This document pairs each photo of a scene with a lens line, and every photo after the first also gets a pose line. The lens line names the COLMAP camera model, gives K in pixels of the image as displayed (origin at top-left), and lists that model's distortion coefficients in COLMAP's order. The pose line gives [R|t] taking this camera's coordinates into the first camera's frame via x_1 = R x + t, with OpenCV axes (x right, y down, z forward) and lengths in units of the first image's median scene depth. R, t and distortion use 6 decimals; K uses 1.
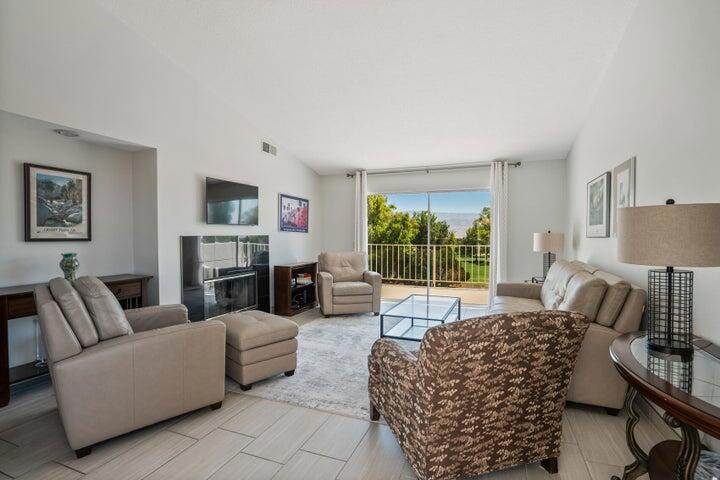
lens RADIAL K [[348.6, 0, 363.0], [0, 348.6, 241.2], [0, 0, 1]] dist [-0.047430, 0.000069]
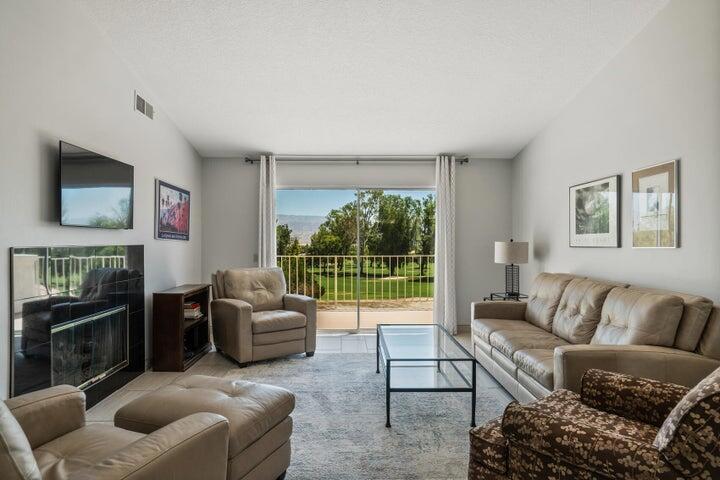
lens RADIAL K [[424.1, 0, 361.4], [0, 424.1, 239.2], [0, 0, 1]] dist [-0.015821, 0.001104]
pose [[0.918493, 0.002827, 0.395426, -0.200376], [0.006794, 0.999714, -0.022929, -0.007081], [-0.395378, 0.023747, 0.918212, 0.139008]]
